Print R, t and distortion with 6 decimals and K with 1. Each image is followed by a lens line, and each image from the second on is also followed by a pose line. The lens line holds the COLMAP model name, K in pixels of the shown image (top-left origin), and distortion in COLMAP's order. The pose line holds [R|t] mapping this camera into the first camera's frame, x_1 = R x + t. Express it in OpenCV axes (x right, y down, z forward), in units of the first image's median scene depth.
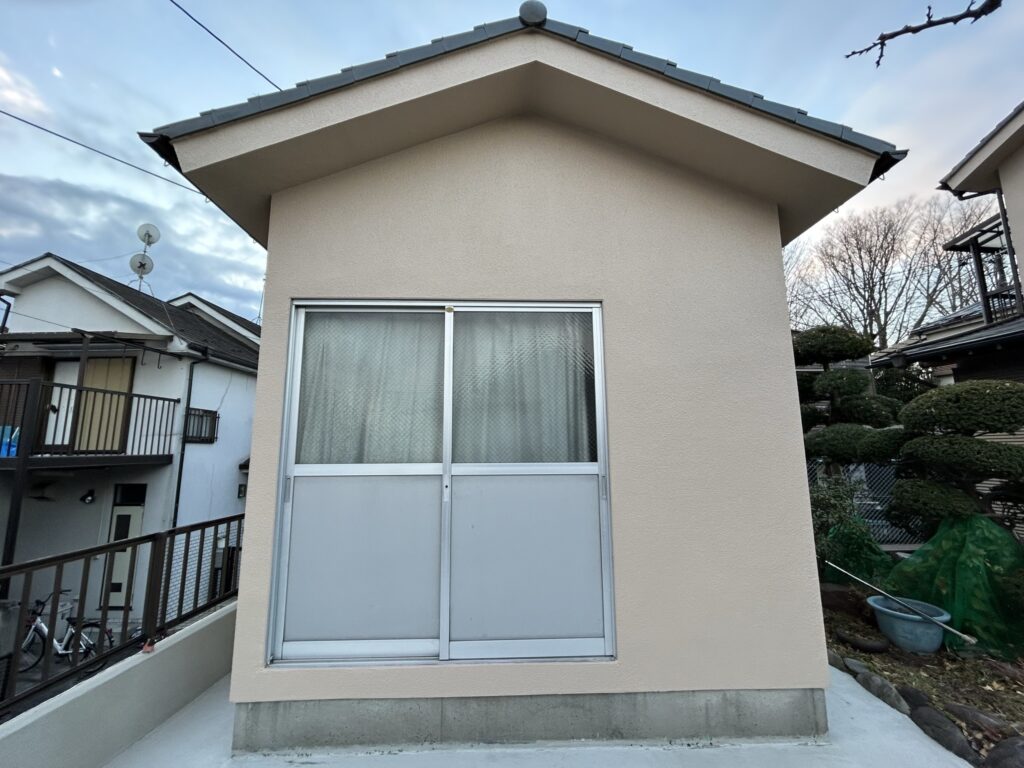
lens RADIAL K [[409.9, 0, 512.0], [0, 409.9, 384.0], [0, 0, 1]] dist [0.002630, 0.000188]
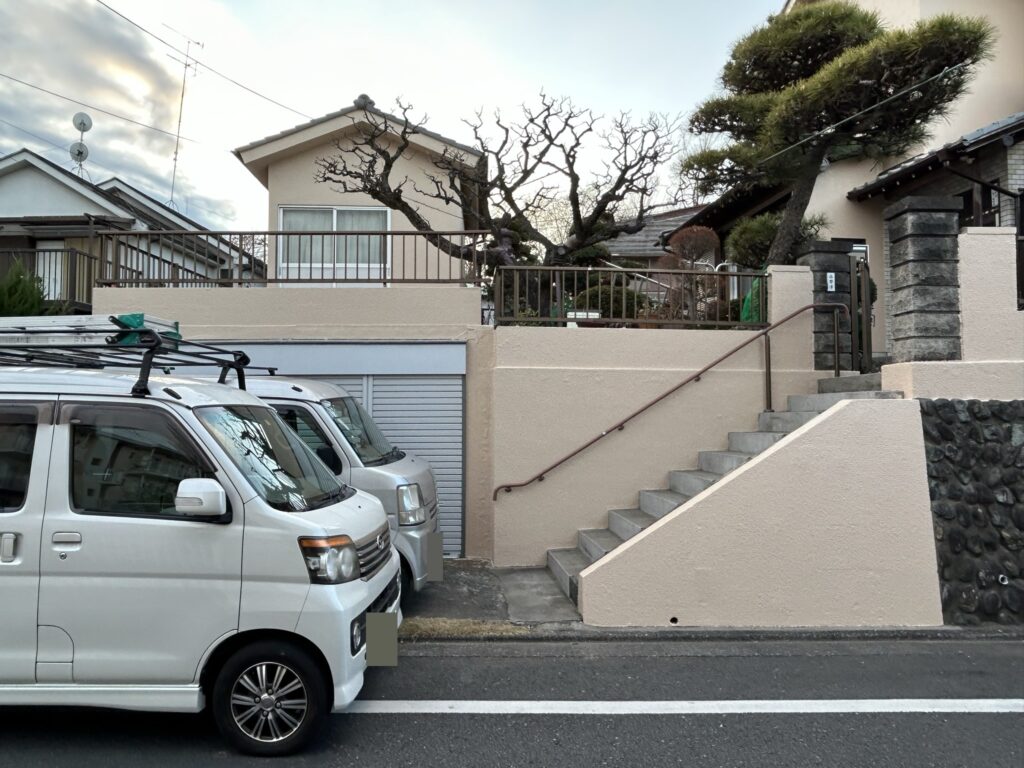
lens RADIAL K [[702.1, 0, 512.0], [0, 702.1, 384.0], [0, 0, 1]] dist [0.001127, 0.001010]
pose [[0.999977, 0.006190, -0.002910, 0.322278], [-0.005843, 0.994221, 0.107191, 0.143495], [0.003556, -0.107172, 0.994234, -1.158383]]
